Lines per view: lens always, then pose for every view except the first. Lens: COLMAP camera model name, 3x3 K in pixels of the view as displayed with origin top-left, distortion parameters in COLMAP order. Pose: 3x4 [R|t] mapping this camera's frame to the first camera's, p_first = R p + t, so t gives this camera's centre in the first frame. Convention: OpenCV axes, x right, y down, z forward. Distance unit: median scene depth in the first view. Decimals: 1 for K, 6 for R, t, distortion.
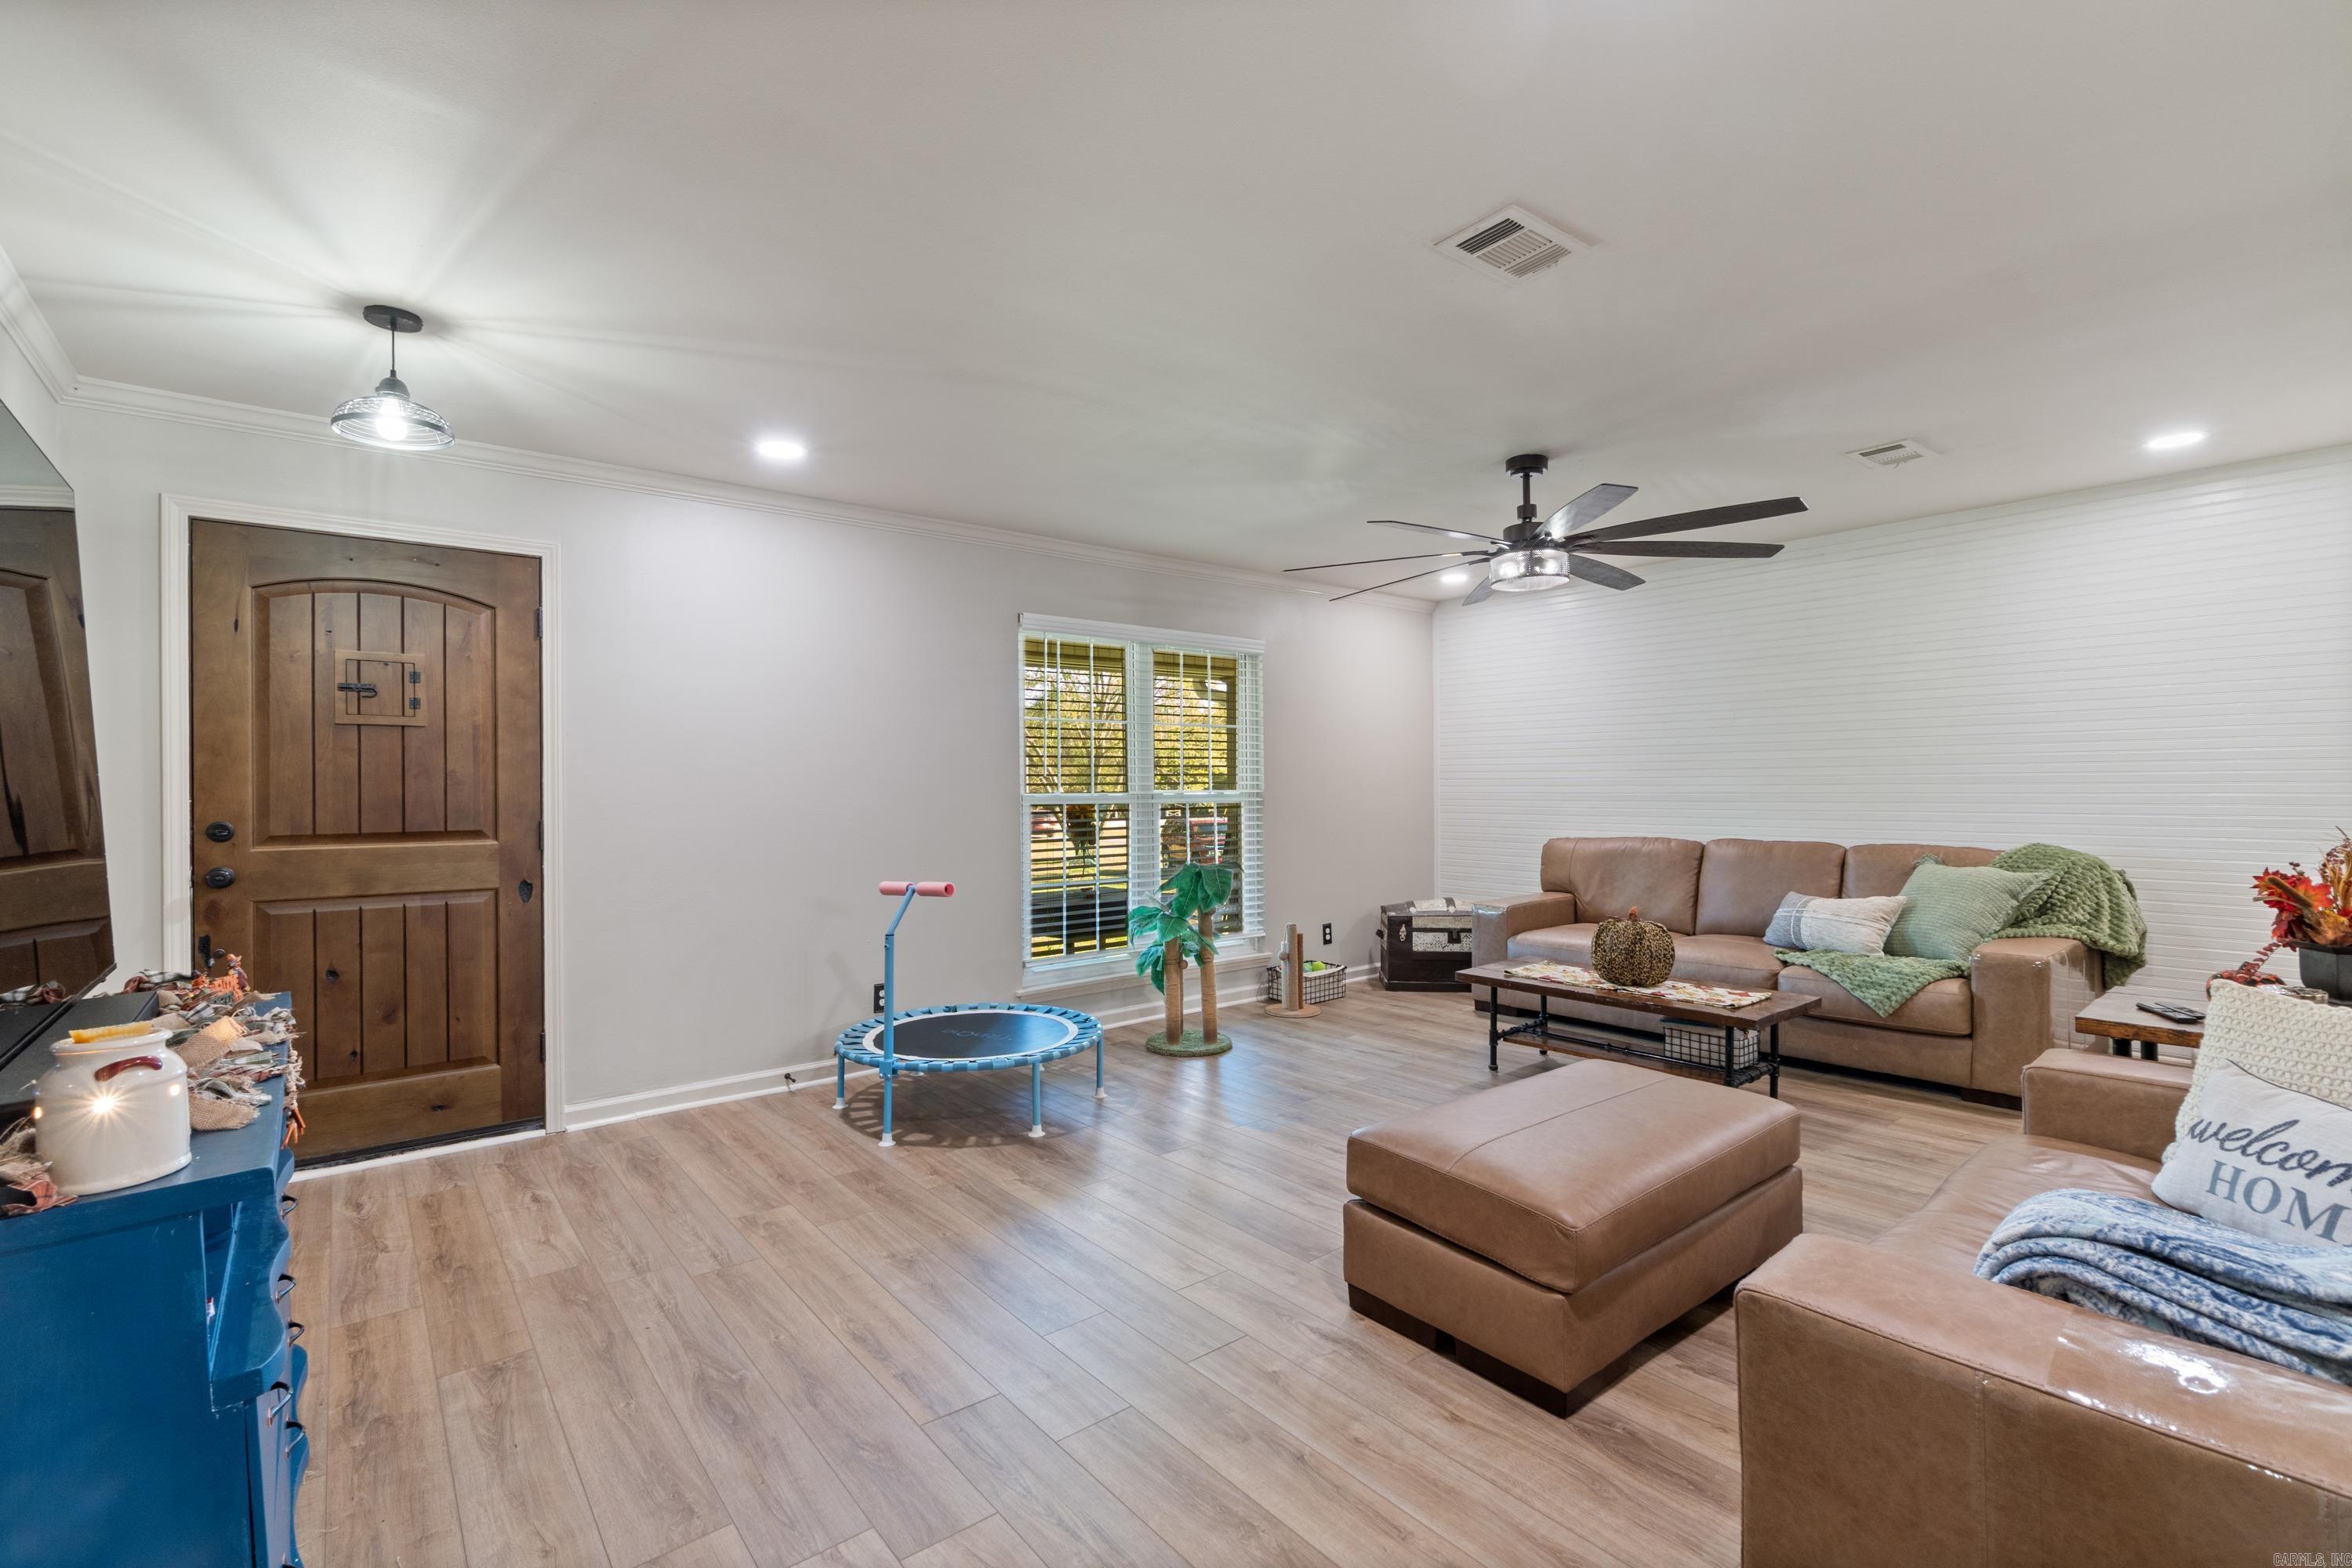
lens RADIAL K [[1043.7, 0, 1167.9], [0, 1043.7, 787.6], [0, 0, 1]] dist [-0.001348, 0.000110]
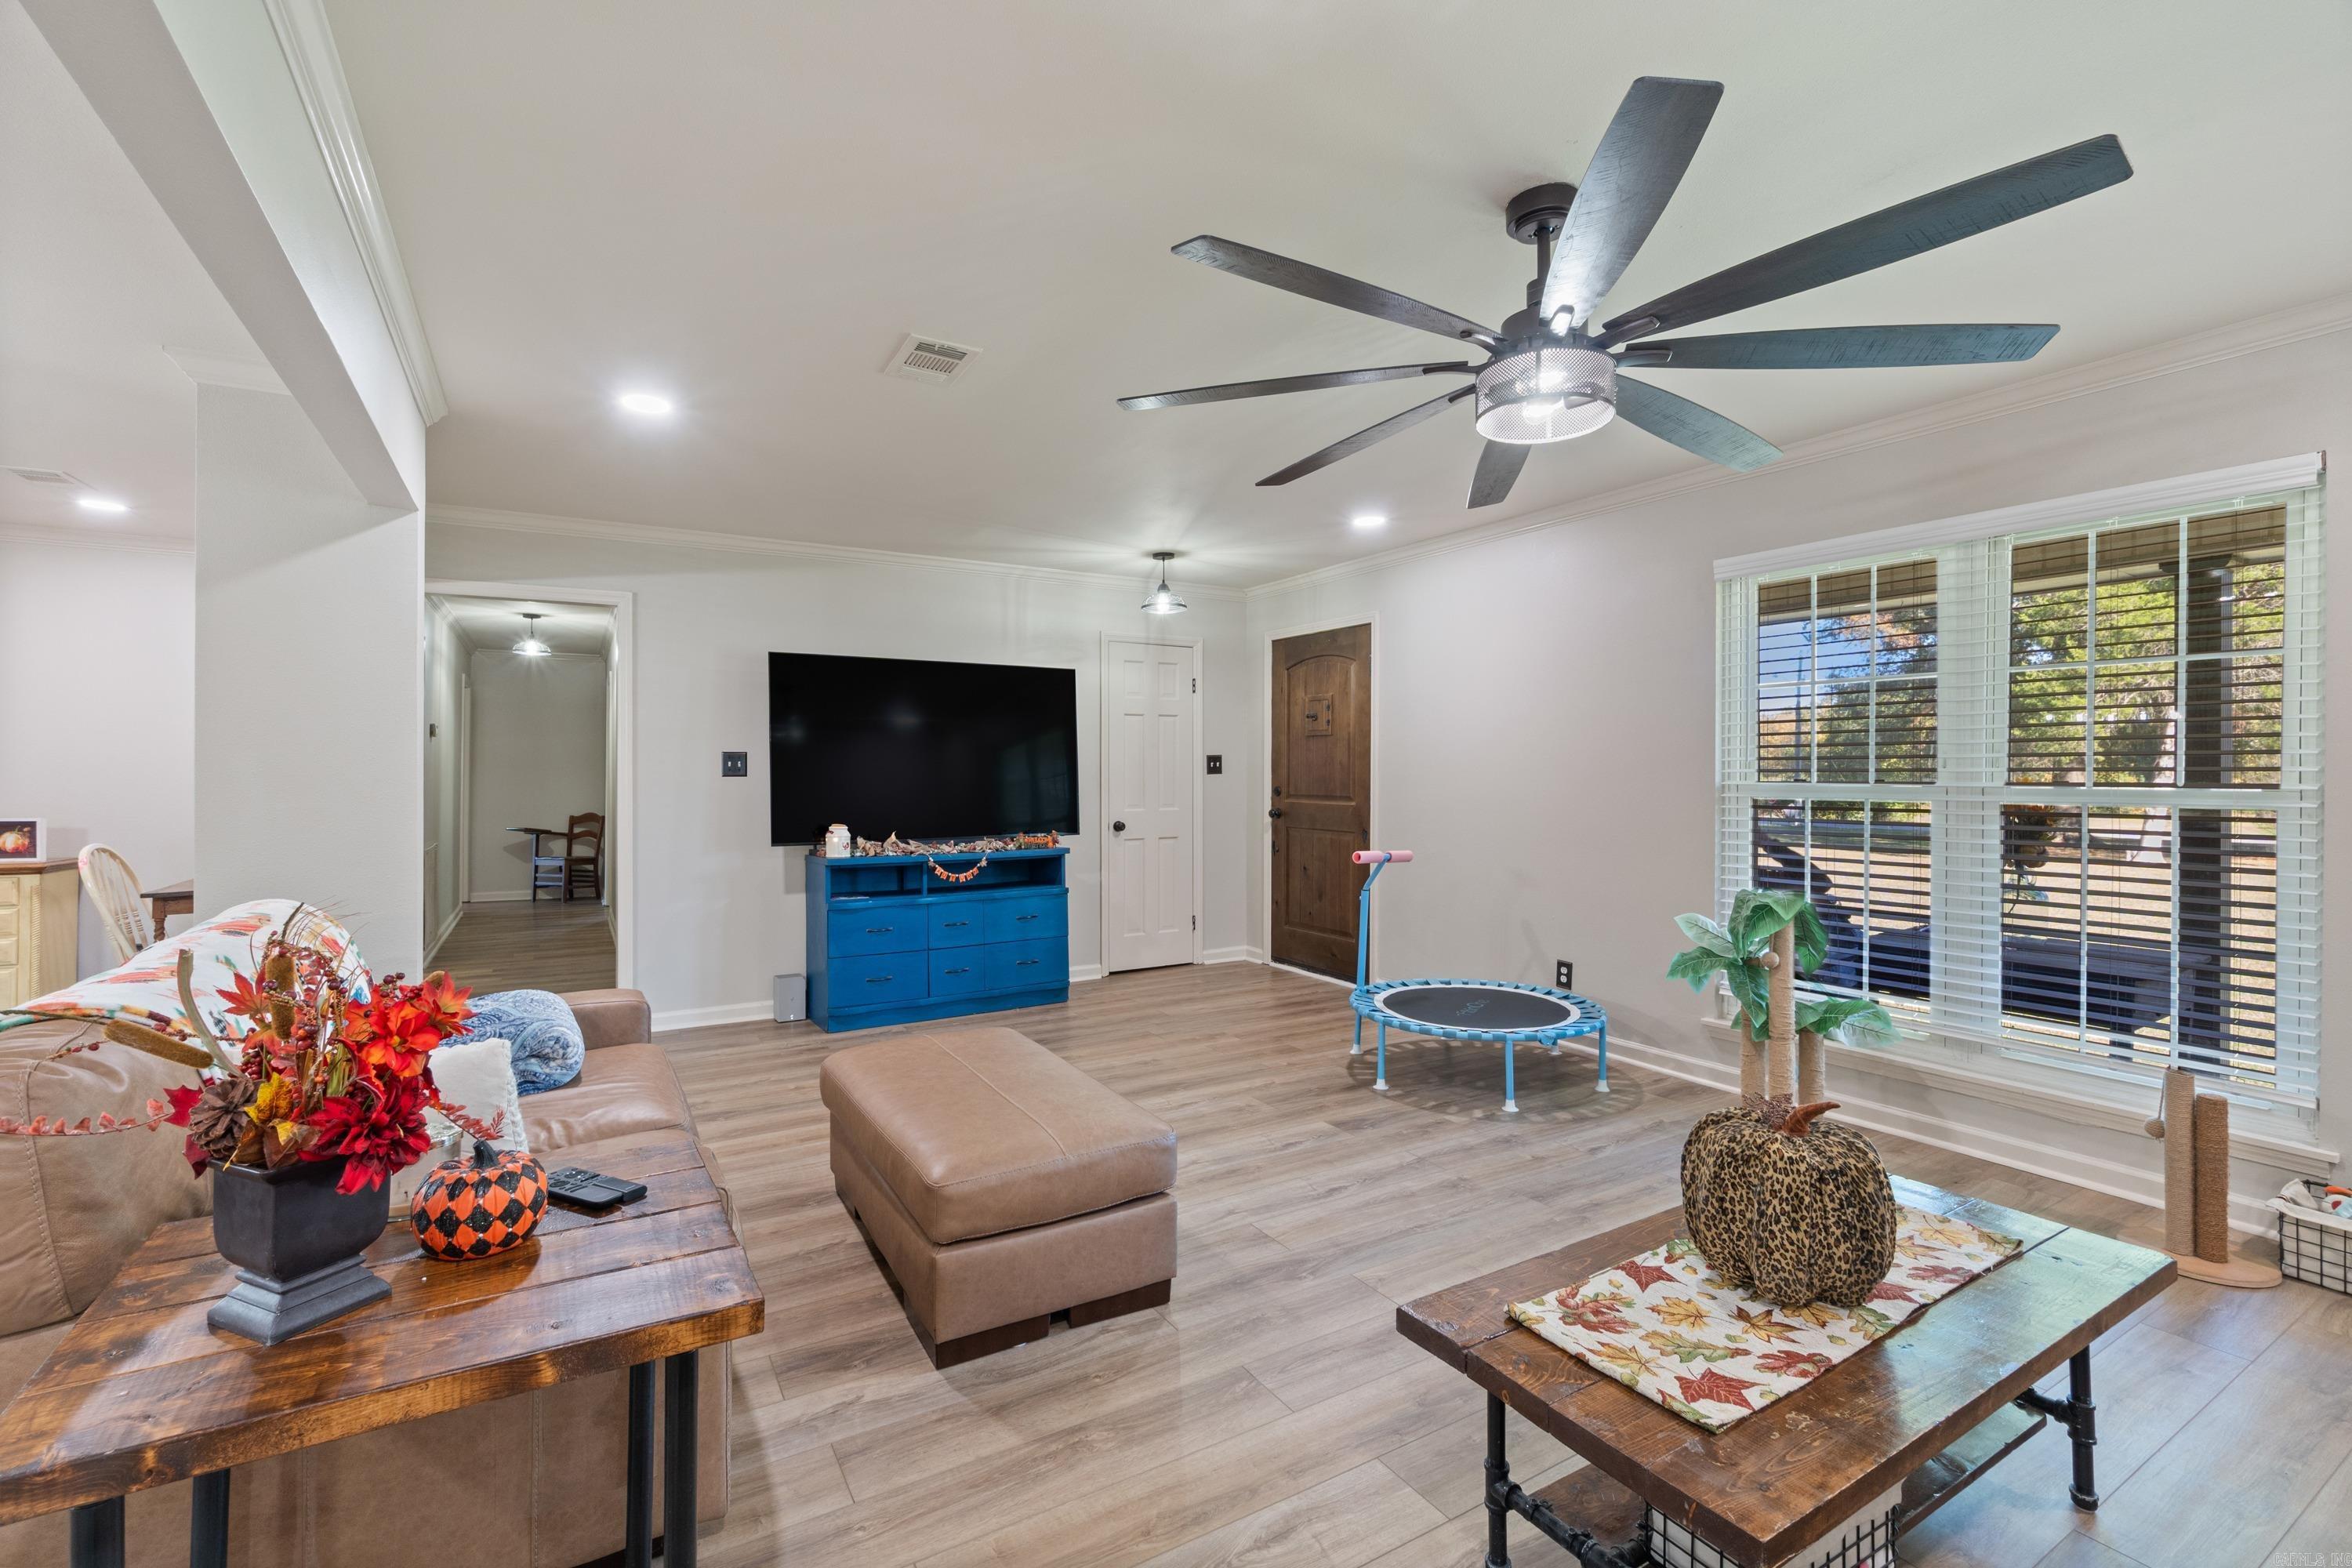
lens RADIAL K [[1029.8, 0, 1153.5], [0, 1029.8, 797.6], [0, 0, 1]] dist [-0.002157, 0.000126]
pose [[-0.156322, 0.035139, -0.987081, 1.003600], [0.001253, 0.999373, 0.035378, -0.015710], [0.987705, 0.004293, -0.156268, 0.952831]]
